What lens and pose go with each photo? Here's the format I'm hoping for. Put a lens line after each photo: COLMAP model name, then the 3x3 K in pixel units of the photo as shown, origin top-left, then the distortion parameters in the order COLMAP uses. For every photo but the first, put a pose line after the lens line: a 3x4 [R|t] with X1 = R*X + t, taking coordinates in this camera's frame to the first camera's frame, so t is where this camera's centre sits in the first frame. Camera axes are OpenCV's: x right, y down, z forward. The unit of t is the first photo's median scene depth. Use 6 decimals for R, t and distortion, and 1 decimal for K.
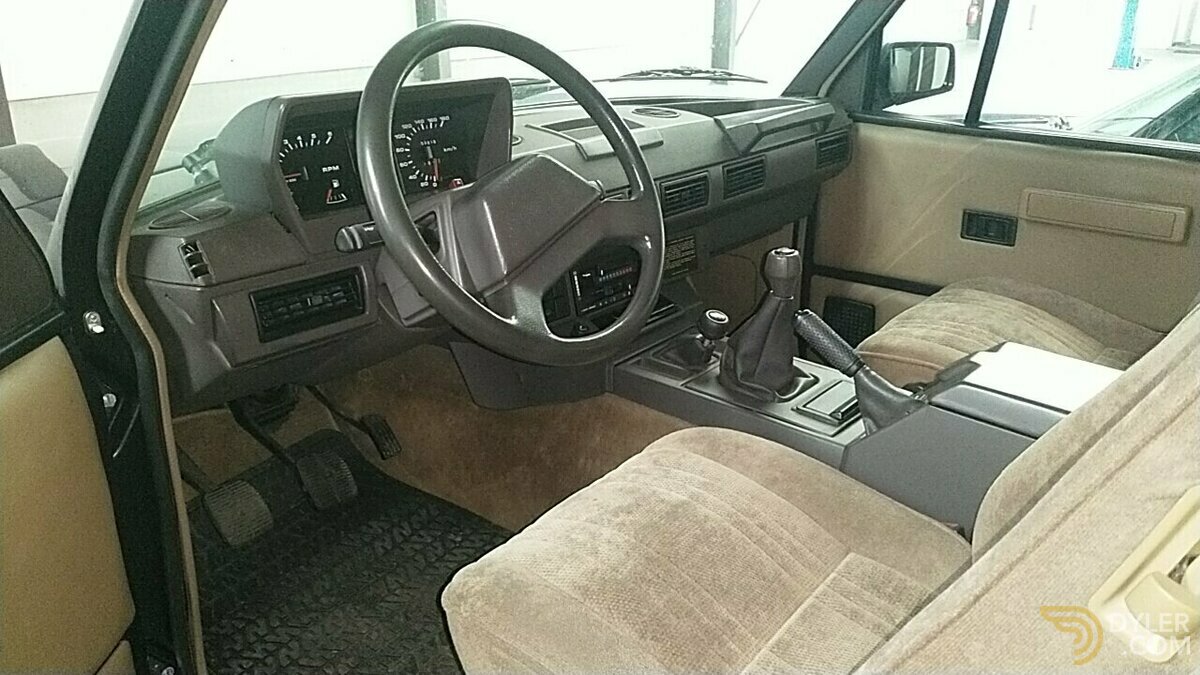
lens RADIAL K [[935.6, 0, 603.6], [0, 935.6, 356.5], [0, 0, 1]] dist [0.135453, -0.249919]
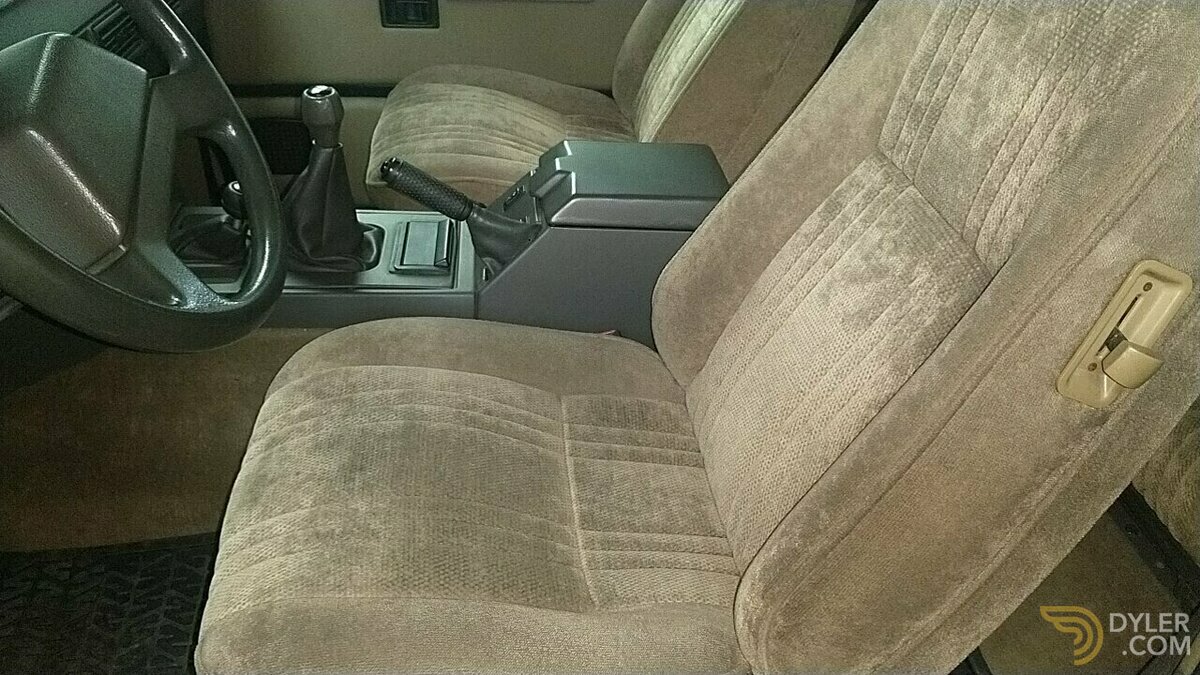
lens RADIAL K [[935.6, 0, 603.6], [0, 935.6, 356.5], [0, 0, 1]] dist [0.135453, -0.249919]
pose [[0.690409, -0.386876, 0.611279, -0.285391], [0.227840, 0.918270, 0.323836, -0.137416], [-0.686603, -0.084306, 0.722128, 0.263989]]
